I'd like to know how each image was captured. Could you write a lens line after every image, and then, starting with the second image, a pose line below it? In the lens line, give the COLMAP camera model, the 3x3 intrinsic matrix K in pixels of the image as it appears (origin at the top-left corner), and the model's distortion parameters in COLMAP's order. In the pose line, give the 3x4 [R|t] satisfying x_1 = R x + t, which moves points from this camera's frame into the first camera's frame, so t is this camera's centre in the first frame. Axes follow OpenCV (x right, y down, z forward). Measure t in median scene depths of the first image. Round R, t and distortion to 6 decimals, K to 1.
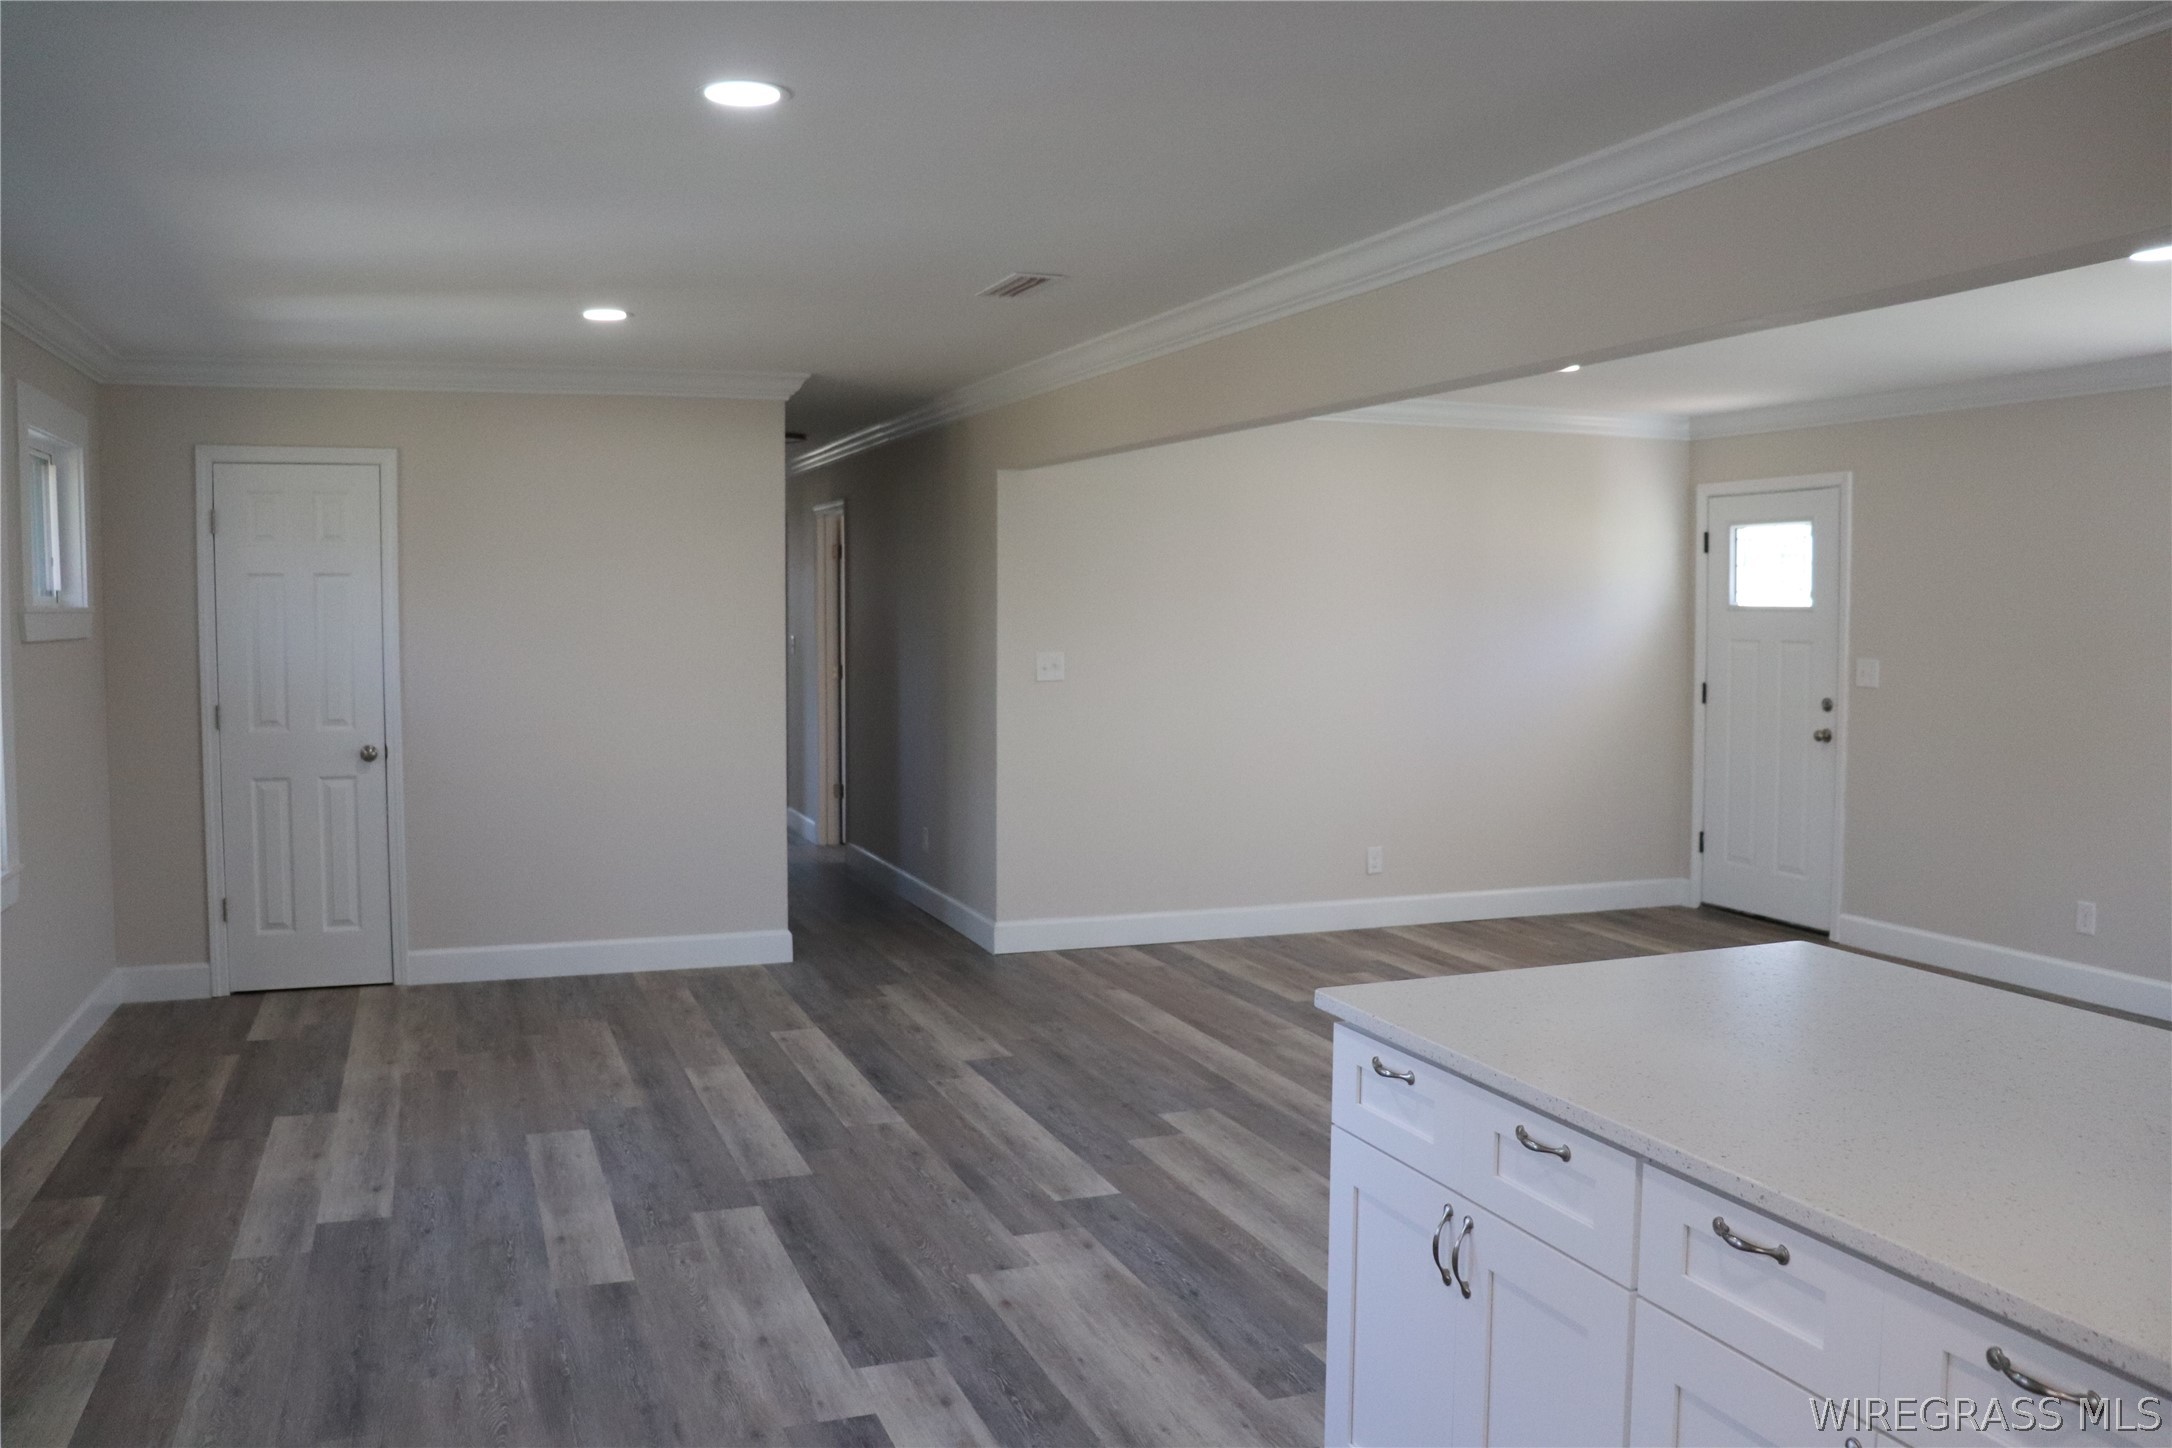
lens RADIAL K [[1786.7, 0, 1071.4], [0, 1786.7, 715.5], [0, 0, 1]] dist [-0.172985, 0.149116]
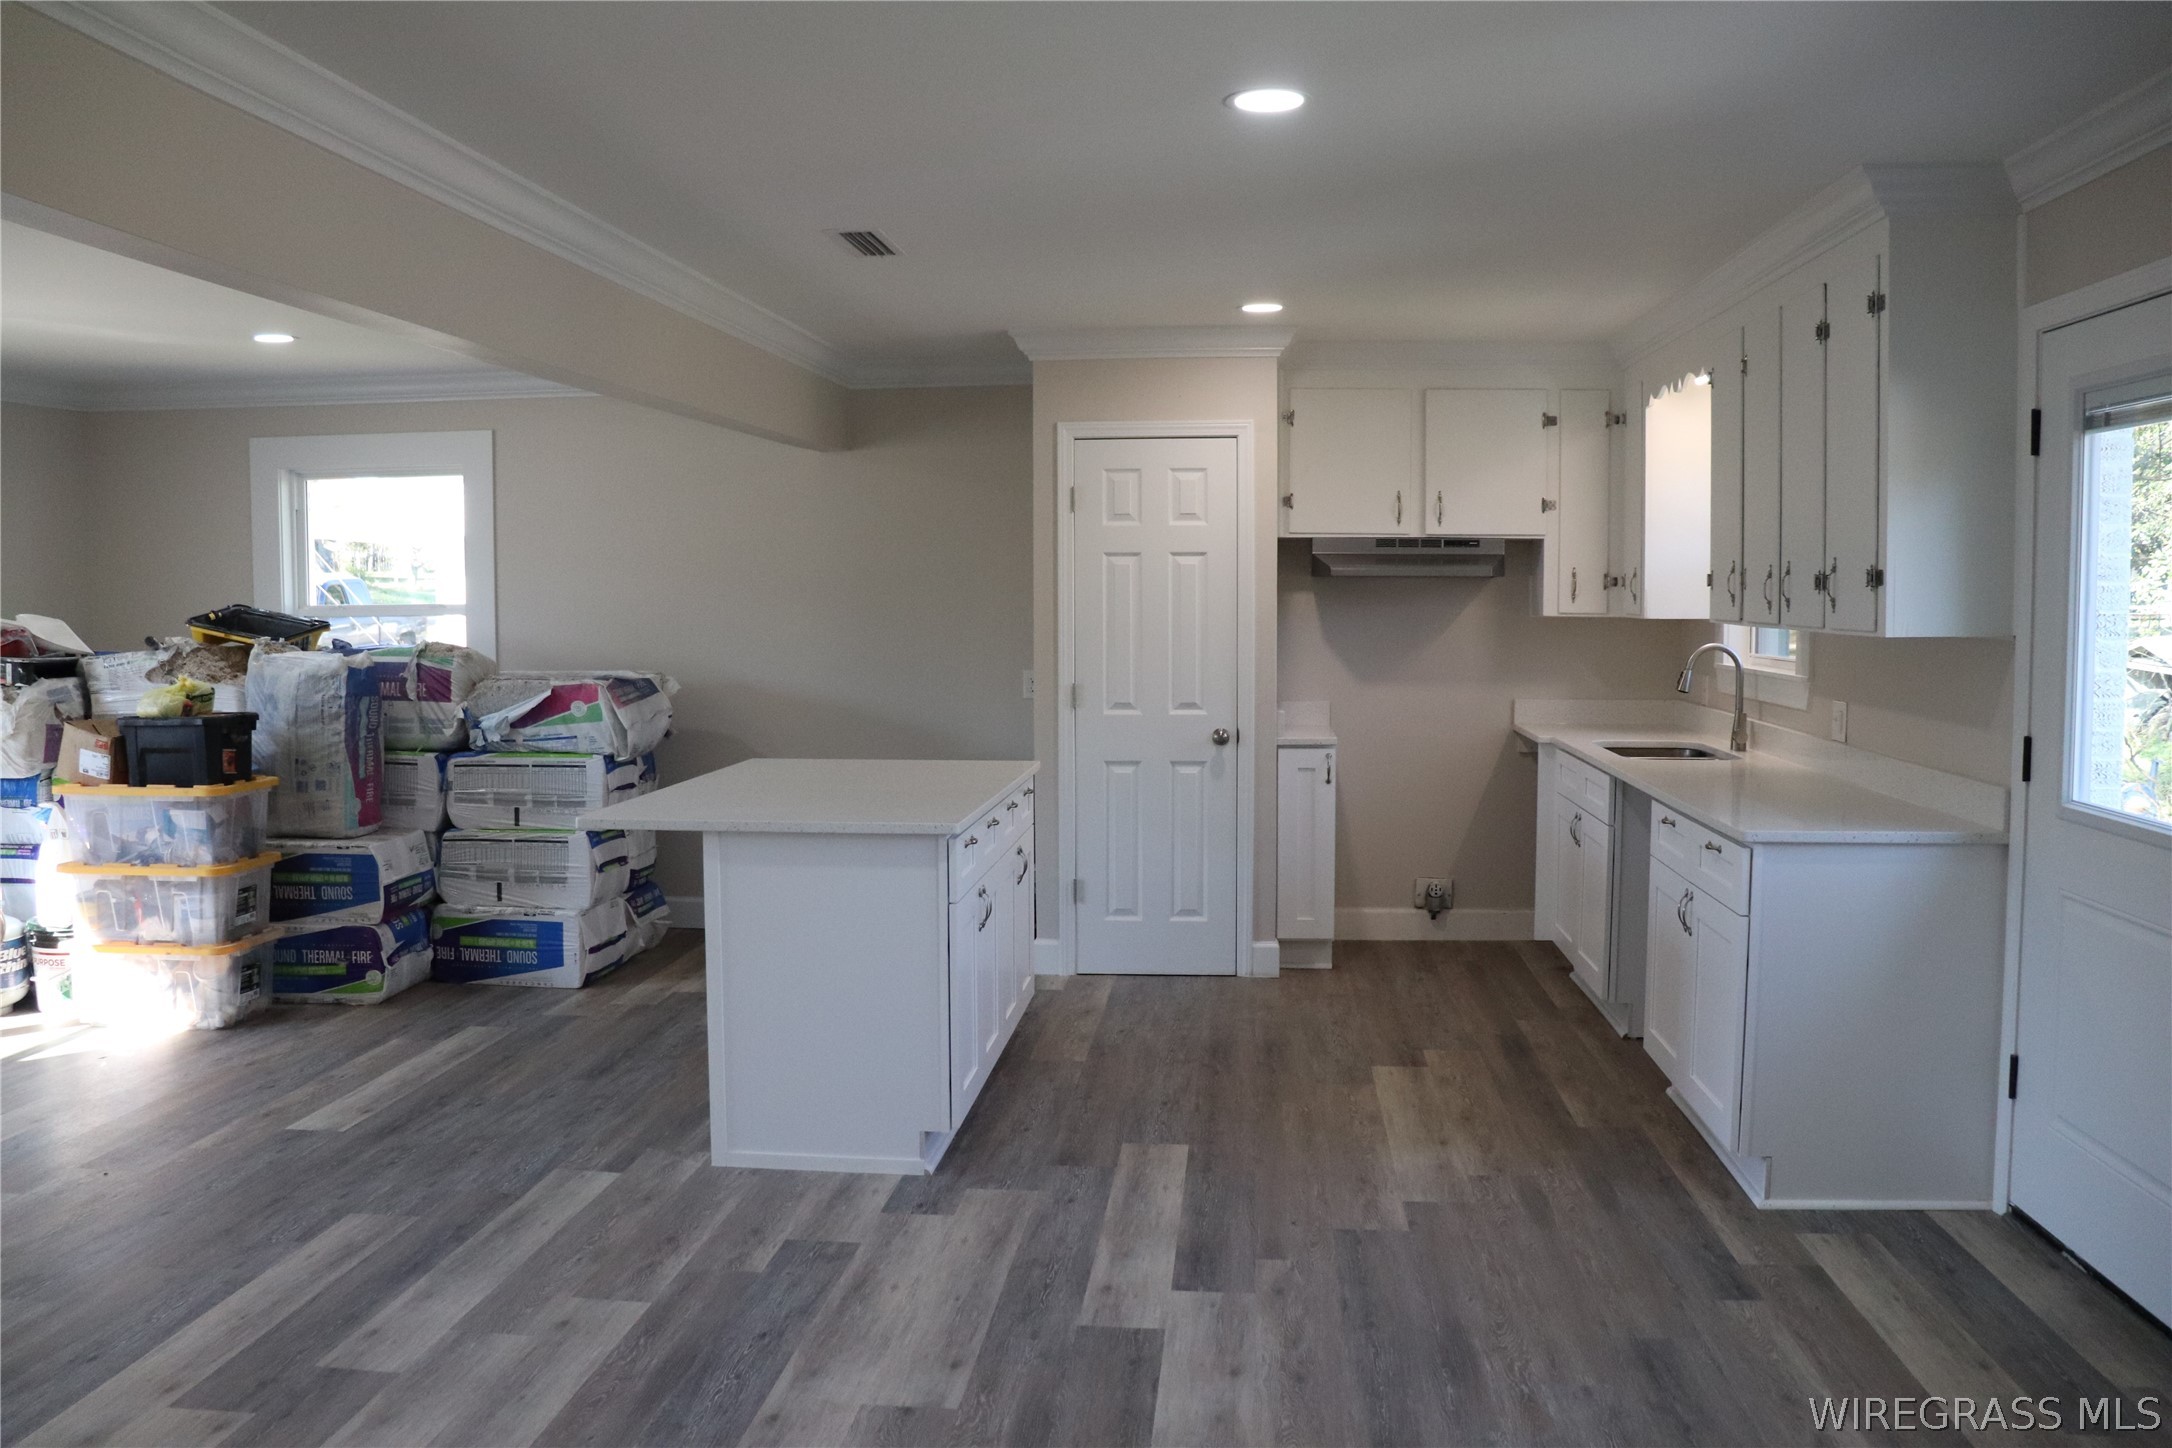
lens RADIAL K [[1786.7, 0, 1079.6], [0, 1786.7, 716.4], [0, 0, 1]] dist [-0.172985, 0.149116]
pose [[-0.902502, -0.026399, 0.429875, -0.337896], [0.031467, 0.991410, 0.126947, -0.072498], [-0.429534, 0.128097, -0.893919, 1.251609]]
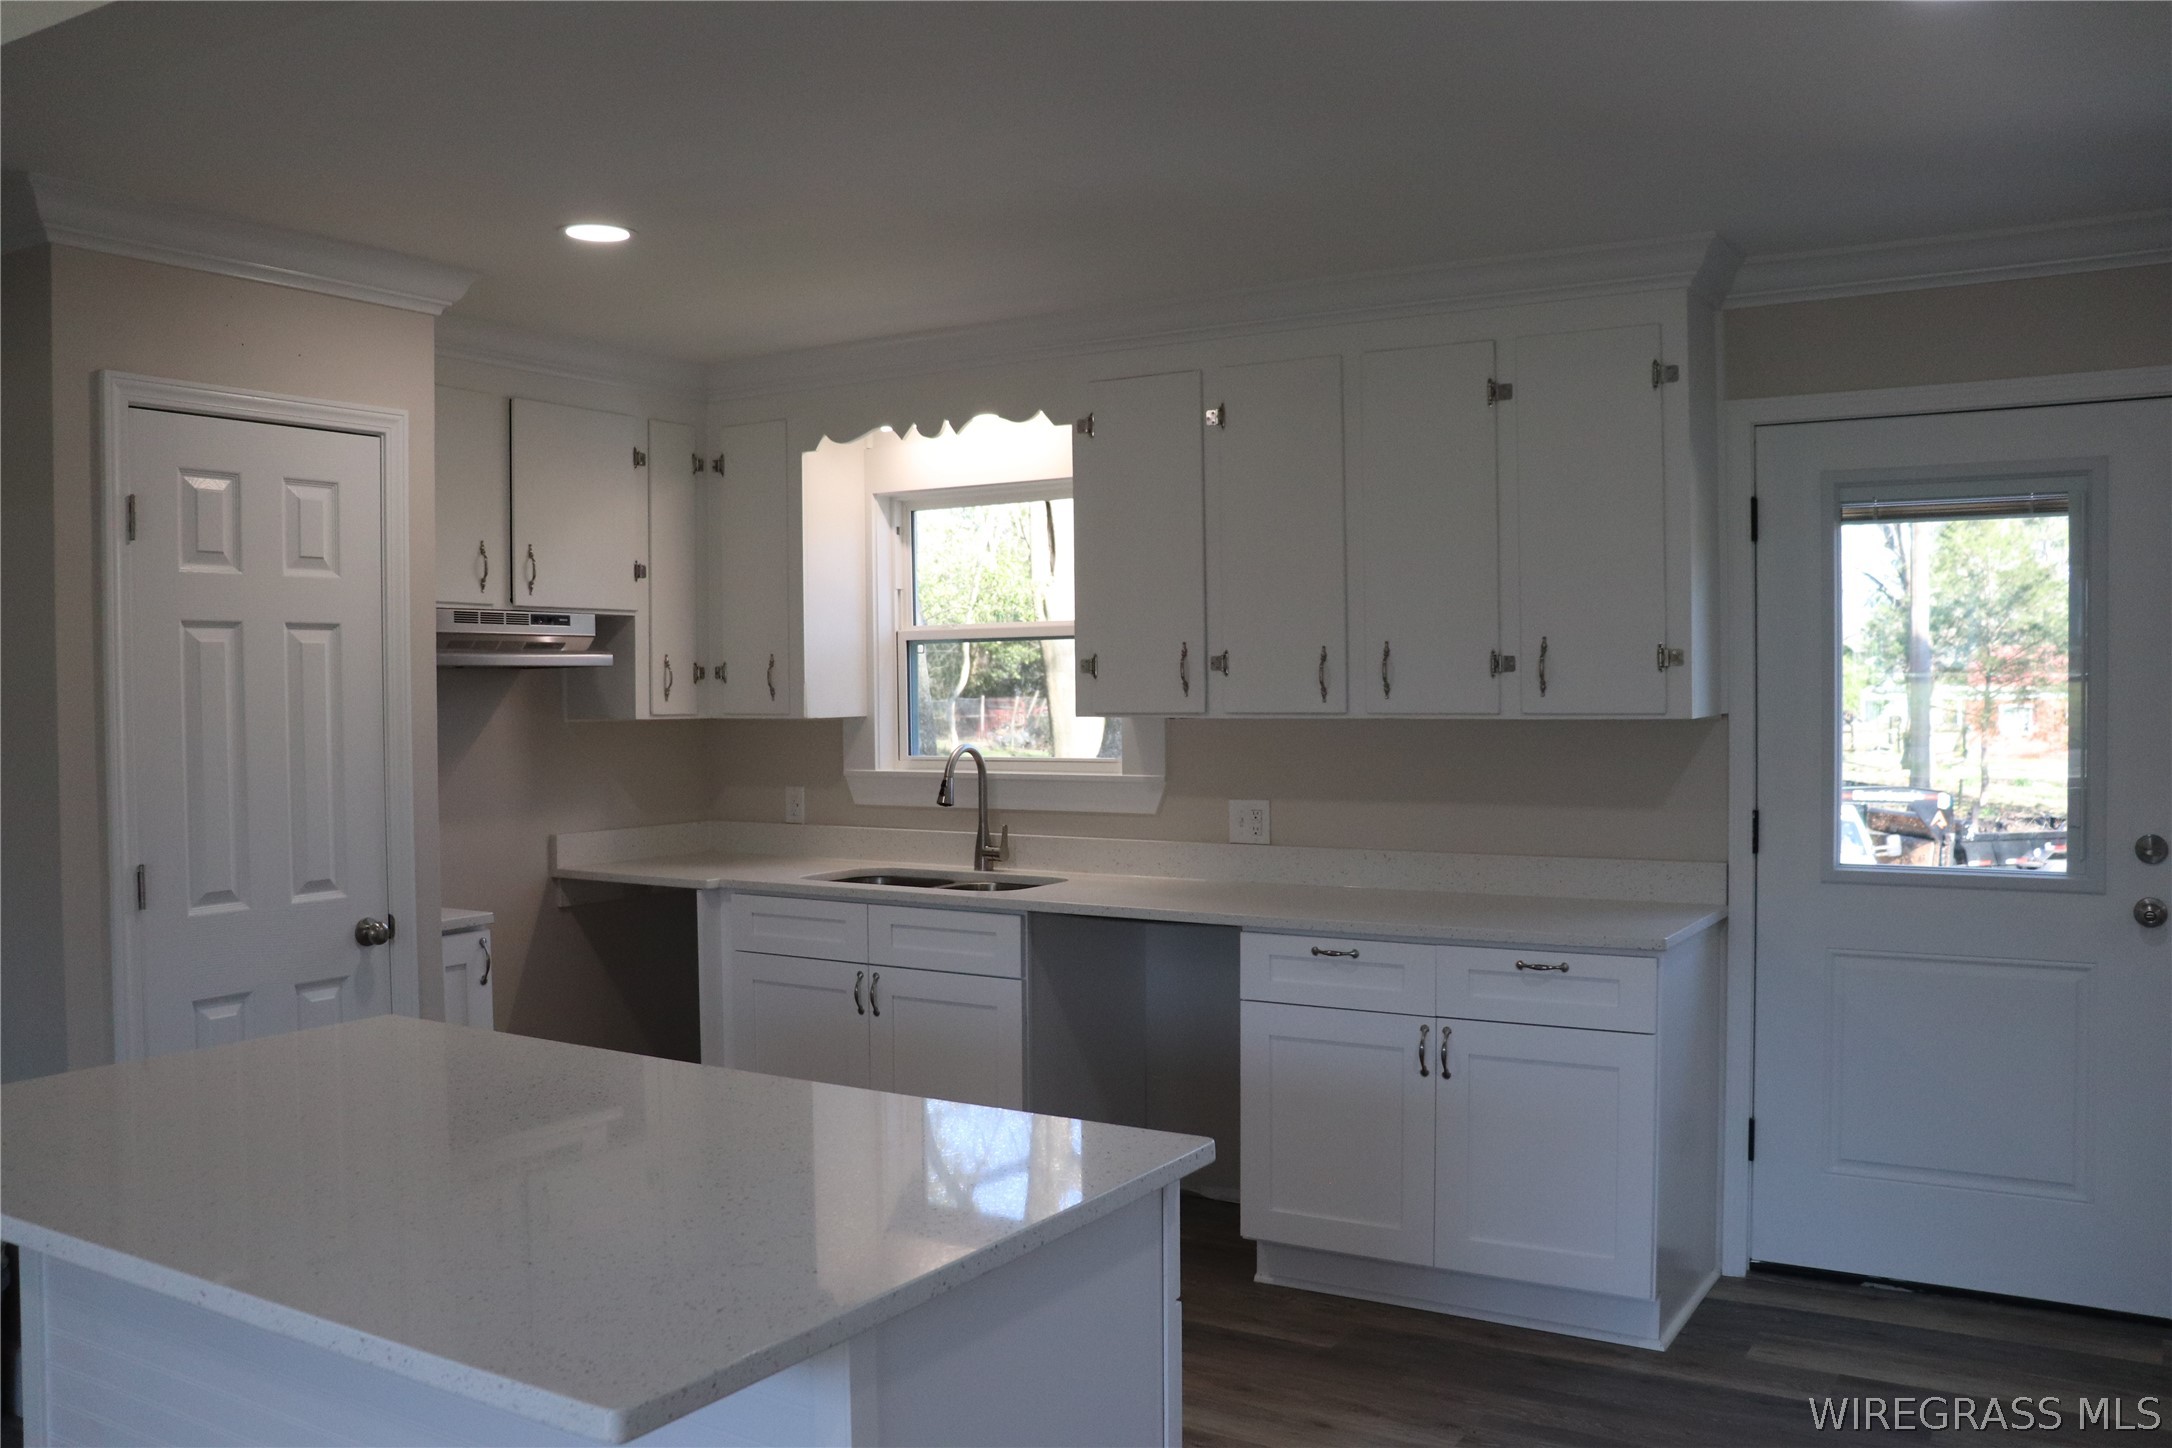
lens RADIAL K [[1786.7, 0, 1080.2], [0, 1786.7, 716.5], [0, 0, 1]] dist [-0.172985, 0.149116]
pose [[-0.784645, 0.020341, -0.619612, 0.350107], [-0.027472, 0.997339, 0.067530, -0.042908], [0.619337, 0.070009, -0.781998, 0.826881]]
